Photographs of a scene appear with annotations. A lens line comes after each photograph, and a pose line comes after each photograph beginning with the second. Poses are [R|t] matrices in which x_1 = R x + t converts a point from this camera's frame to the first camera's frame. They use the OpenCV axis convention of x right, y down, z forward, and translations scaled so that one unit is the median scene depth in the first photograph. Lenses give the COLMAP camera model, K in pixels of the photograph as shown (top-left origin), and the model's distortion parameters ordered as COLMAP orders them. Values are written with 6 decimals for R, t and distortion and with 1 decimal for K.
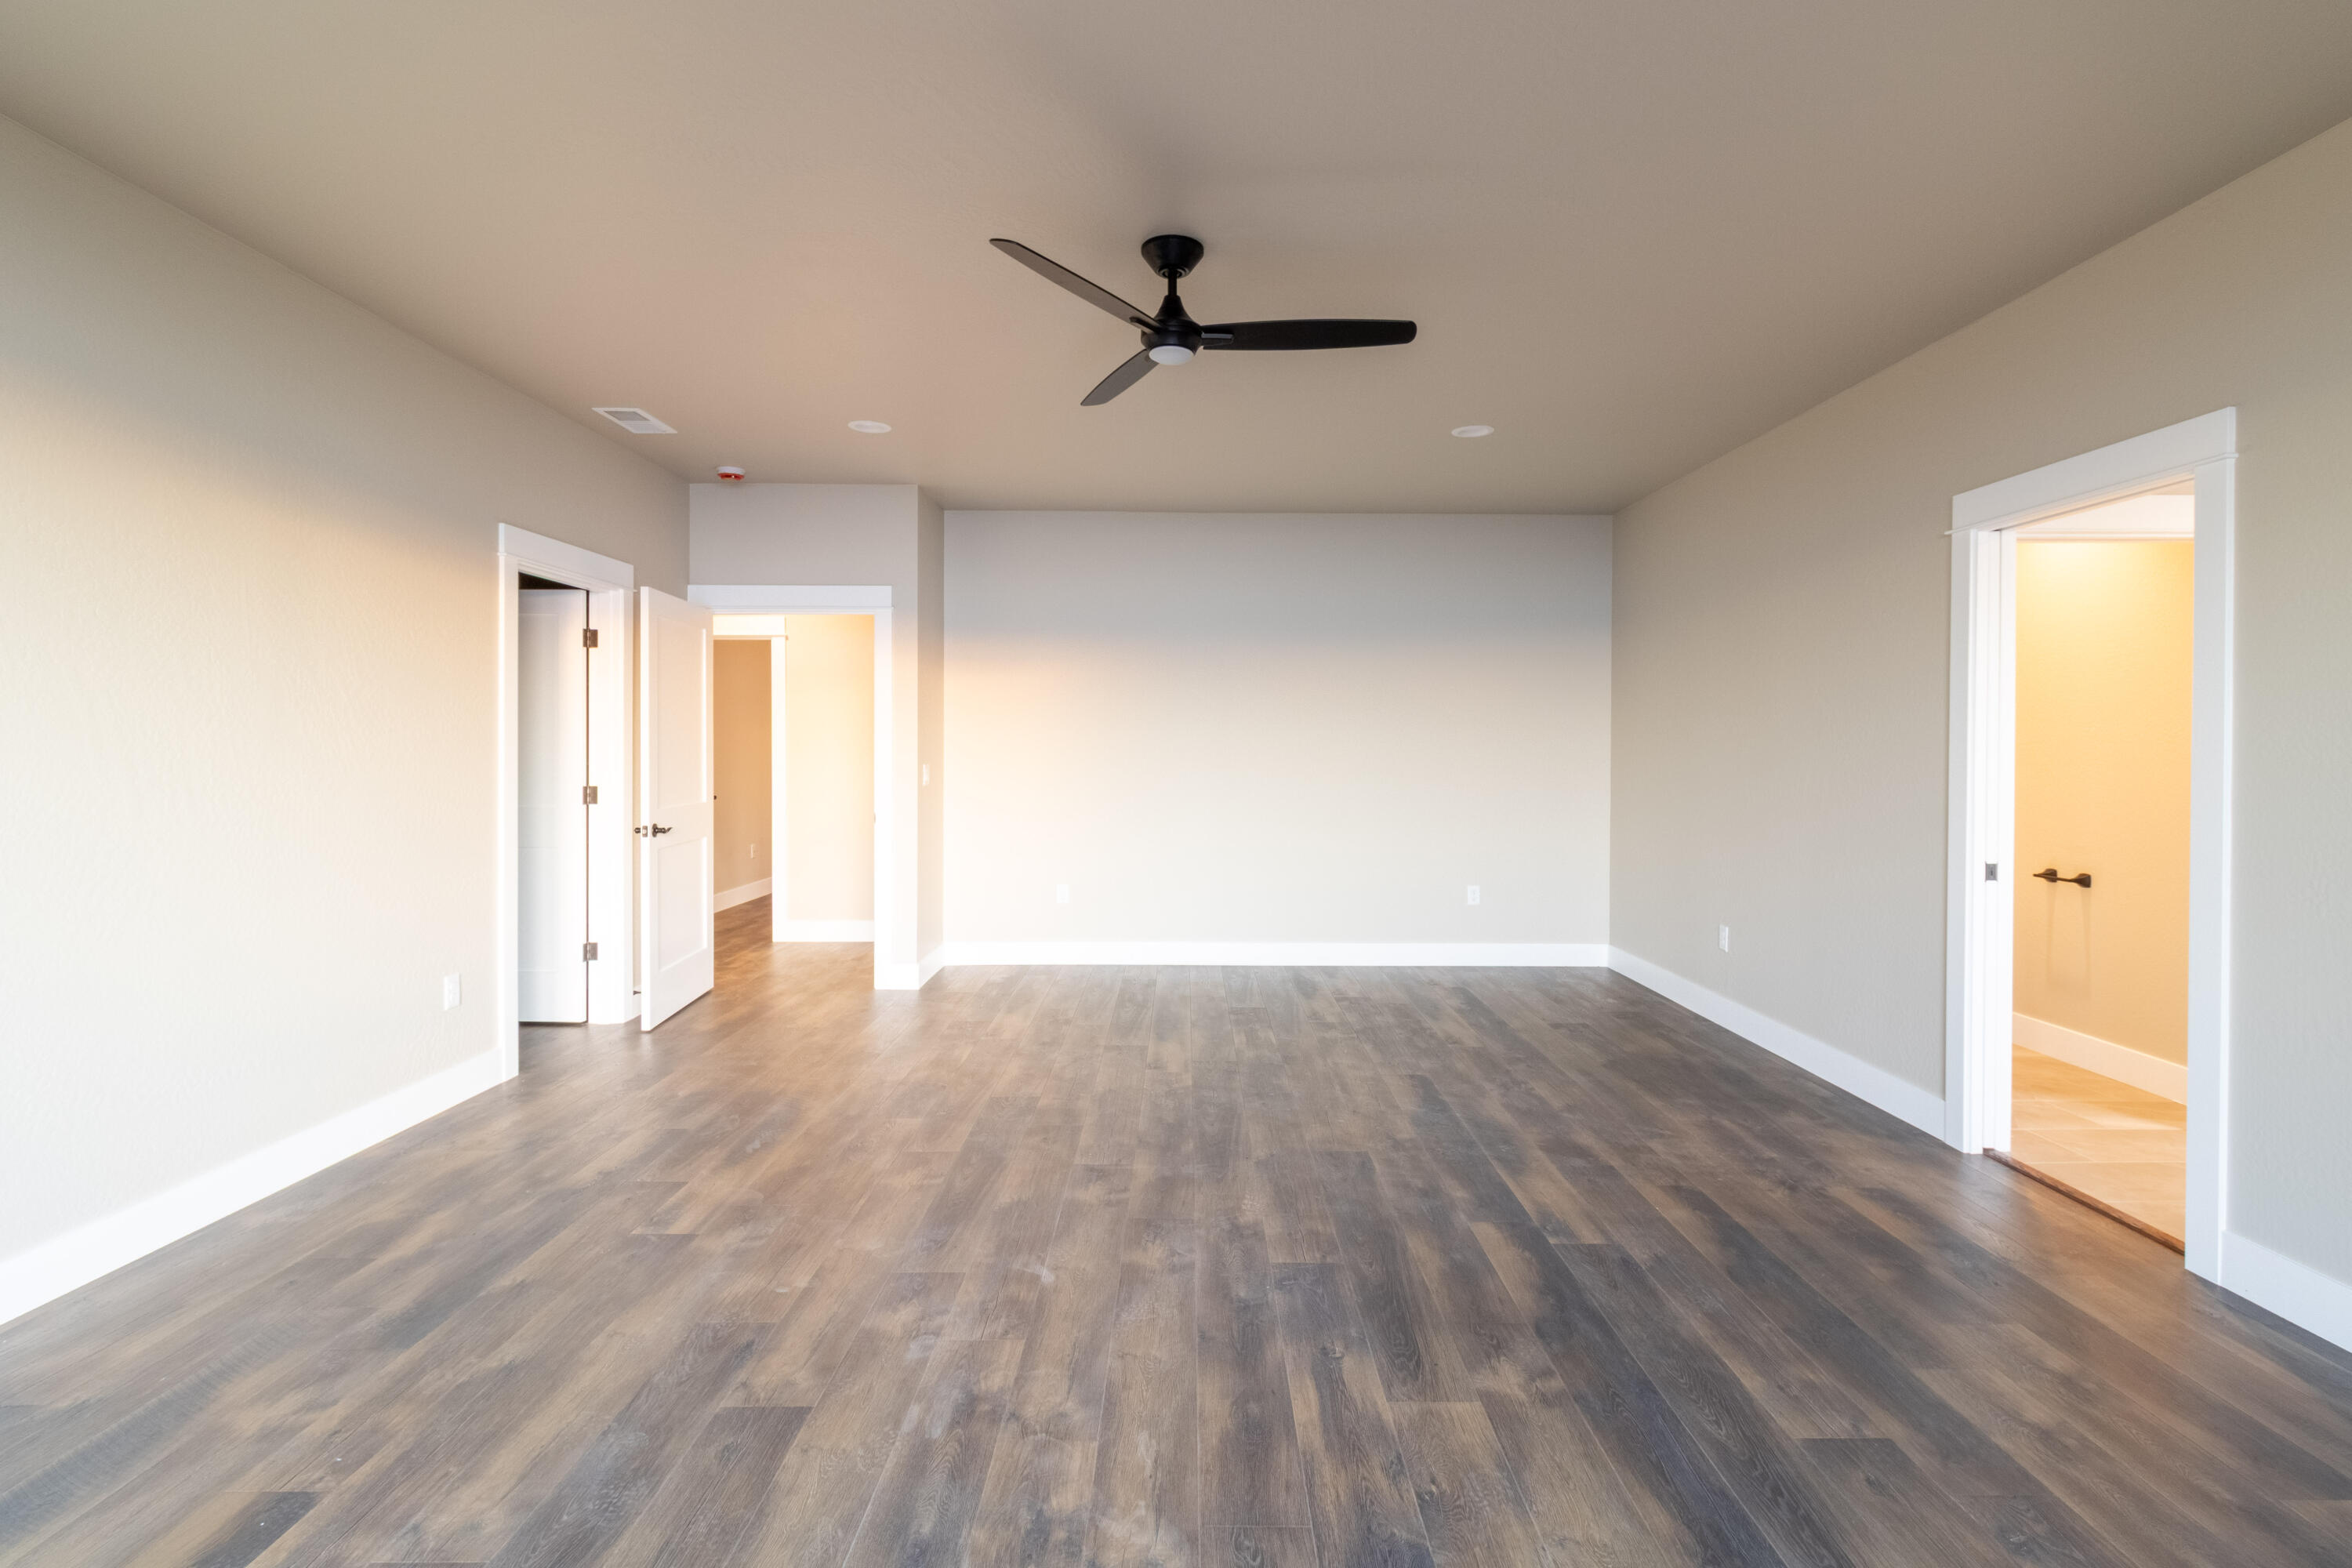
lens RADIAL K [[1104.5, 0, 1175.6], [0, 1104.5, 772.1], [0, 0, 1]] dist [0.000749, -0.000458]
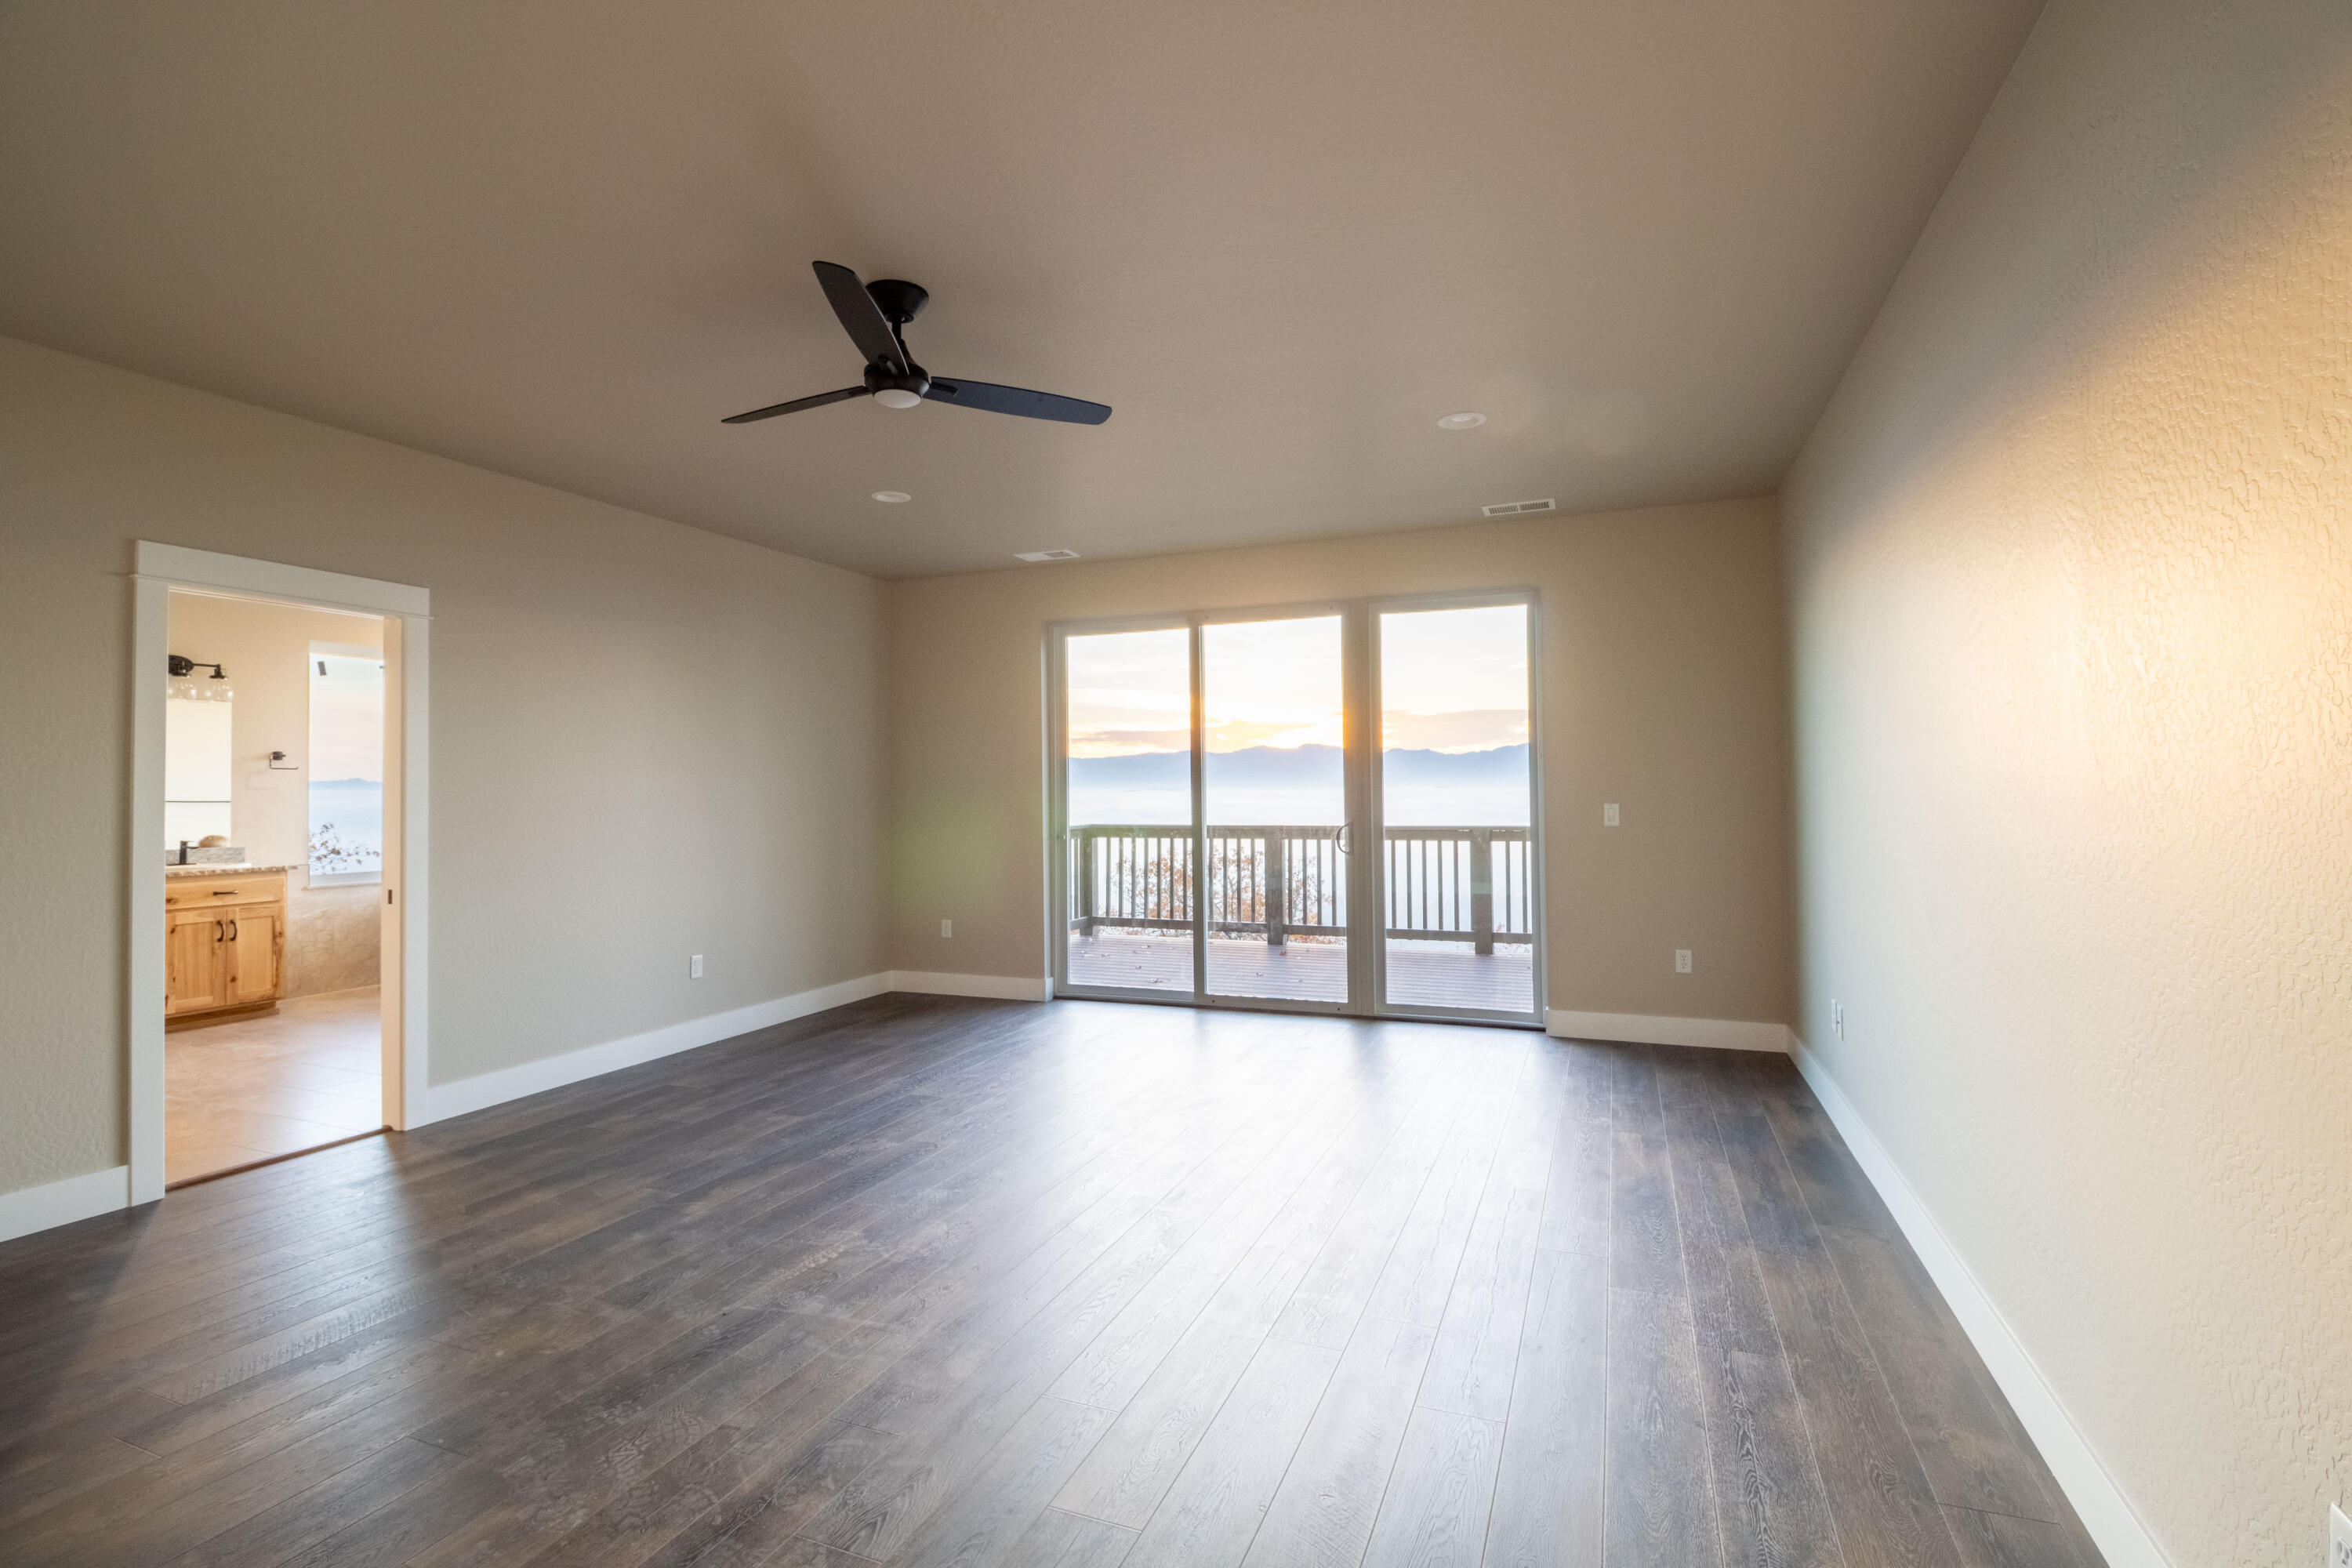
lens RADIAL K [[1090.3, 0, 1167.1], [0, 1090.3, 780.9], [0, 0, 1]] dist [0.033755, -0.031472]
pose [[-0.928546, 0.009134, 0.371104, -0.598350], [0.014231, 0.999838, 0.010998, -0.038833], [-0.370944, 0.015494, -0.928526, 1.847783]]
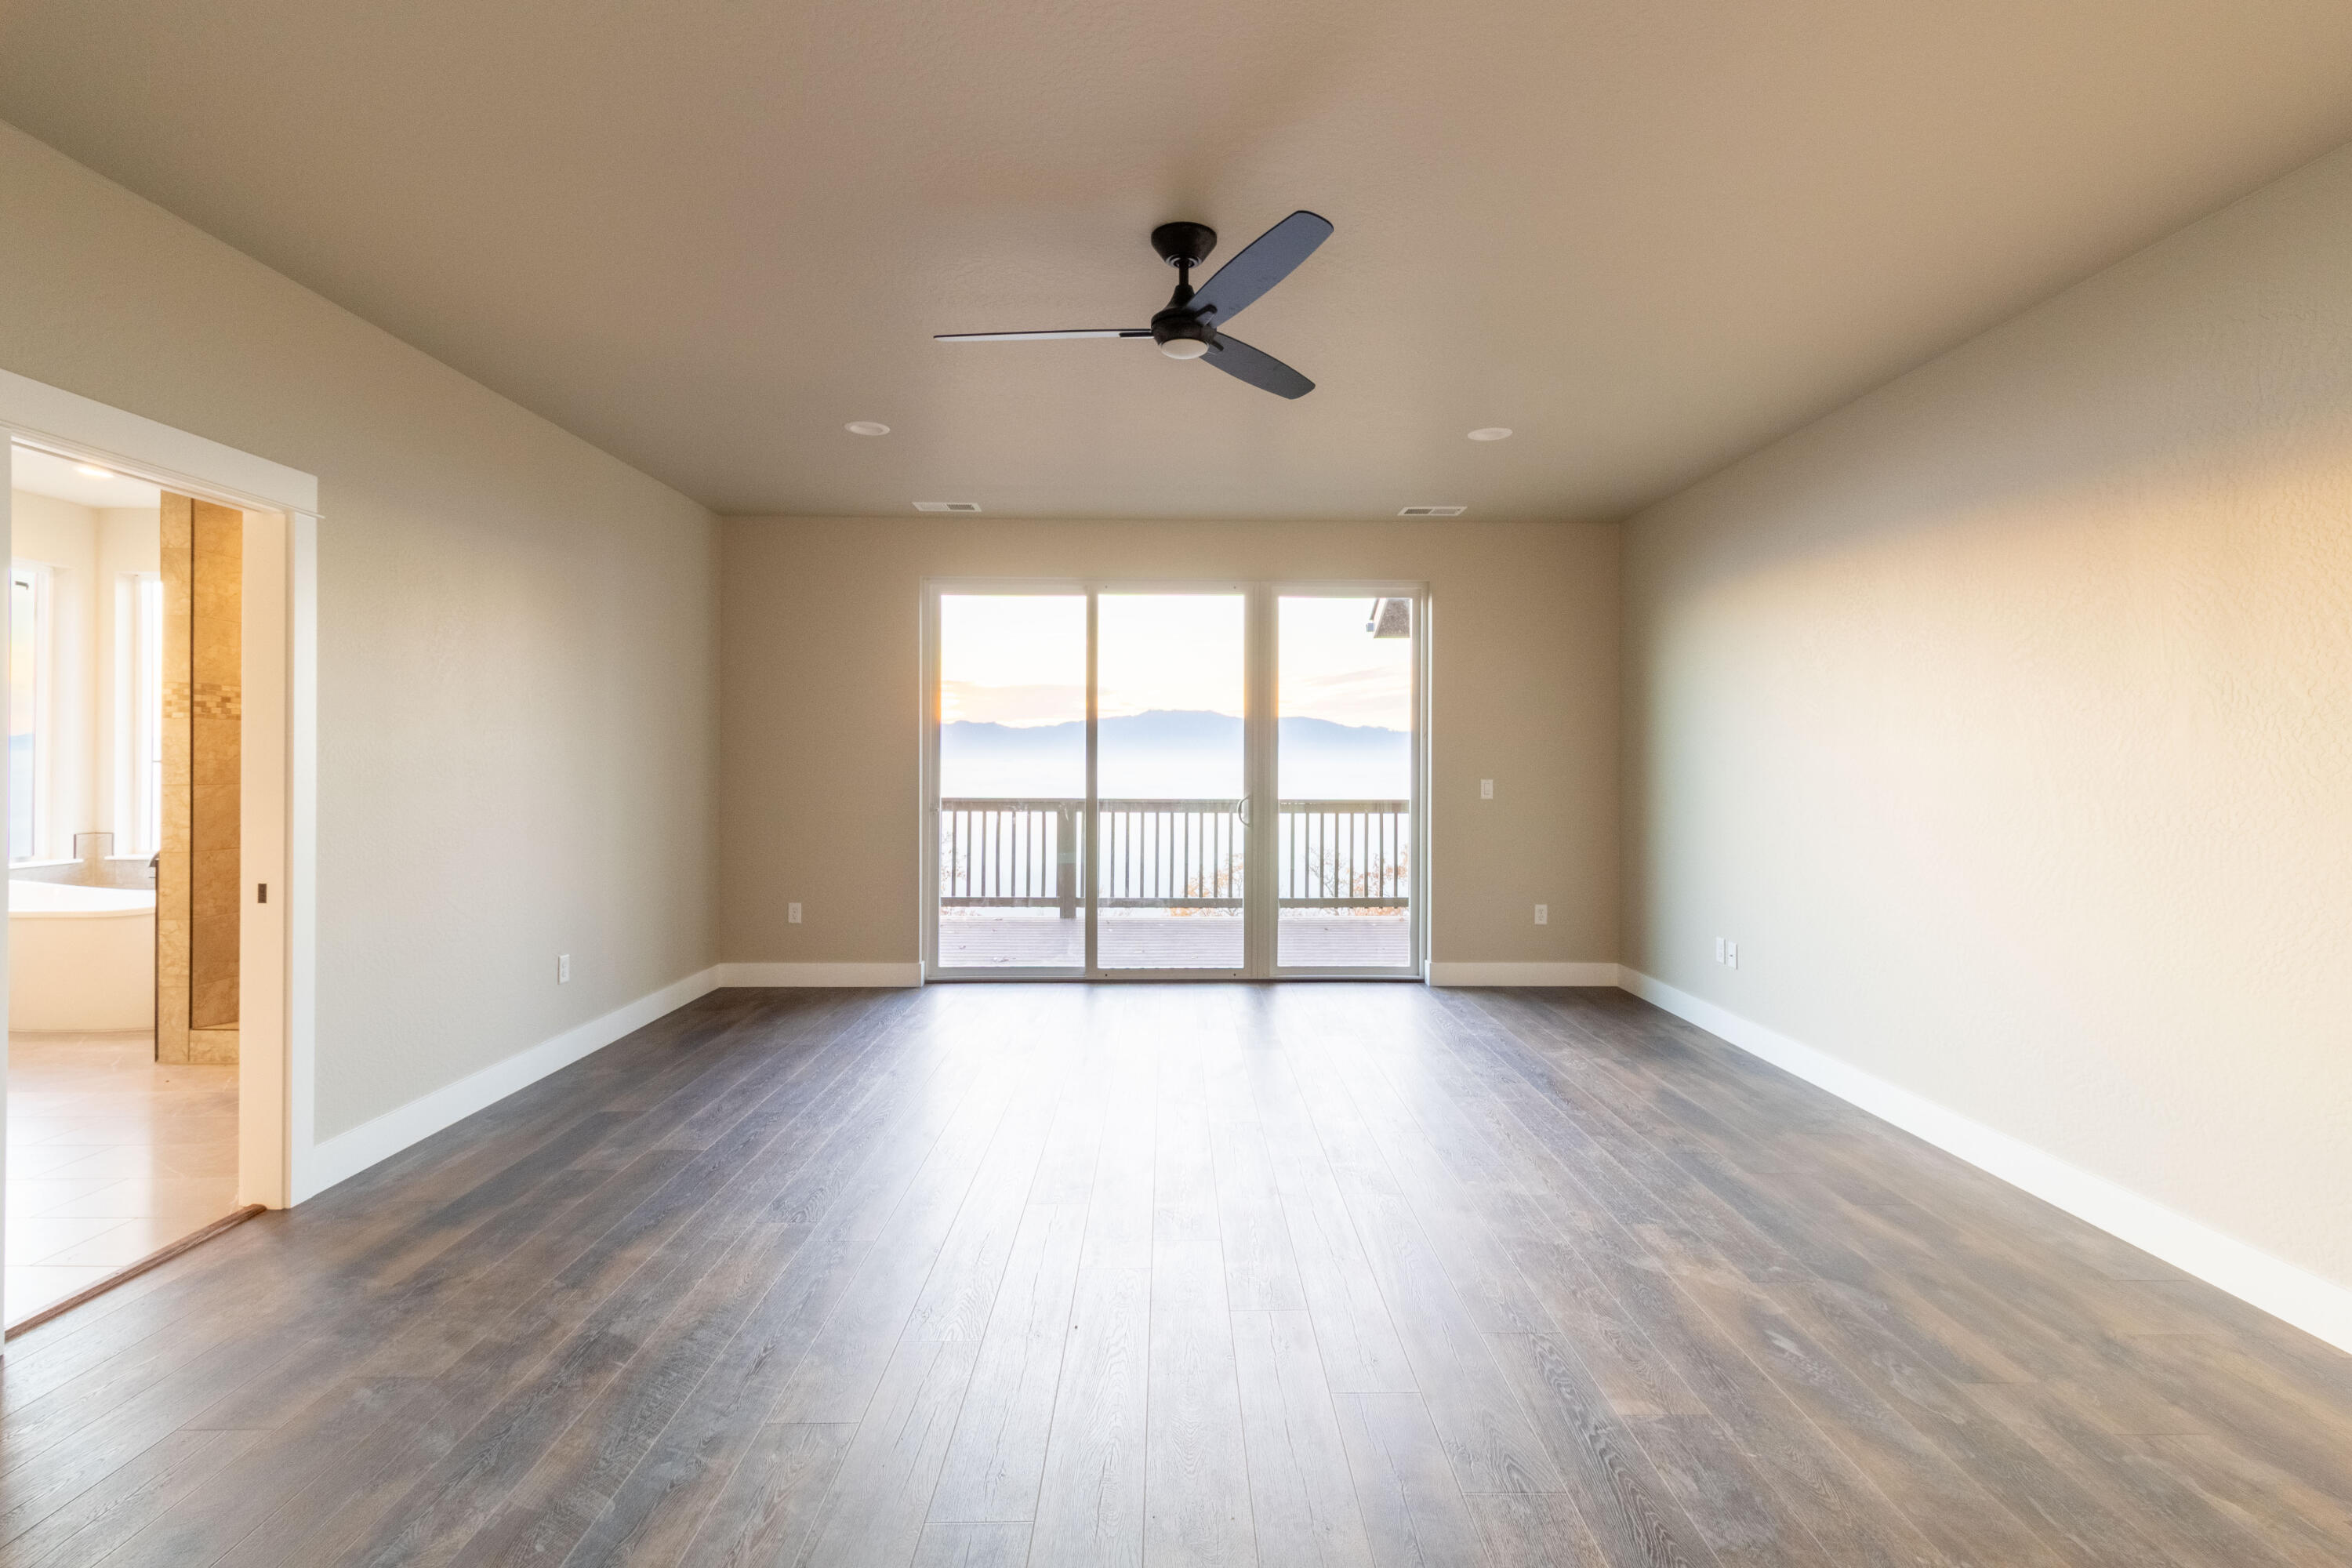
lens RADIAL K [[1104.5, 0, 1175.6], [0, 1104.5, 772.1], [0, 0, 1]] dist [0.000749, -0.000458]
pose [[-0.999847, -0.008116, -0.015473, 0.015736], [-0.008586, 0.999497, 0.030522, -0.043365], [0.015217, 0.030650, -0.999414, 1.967367]]
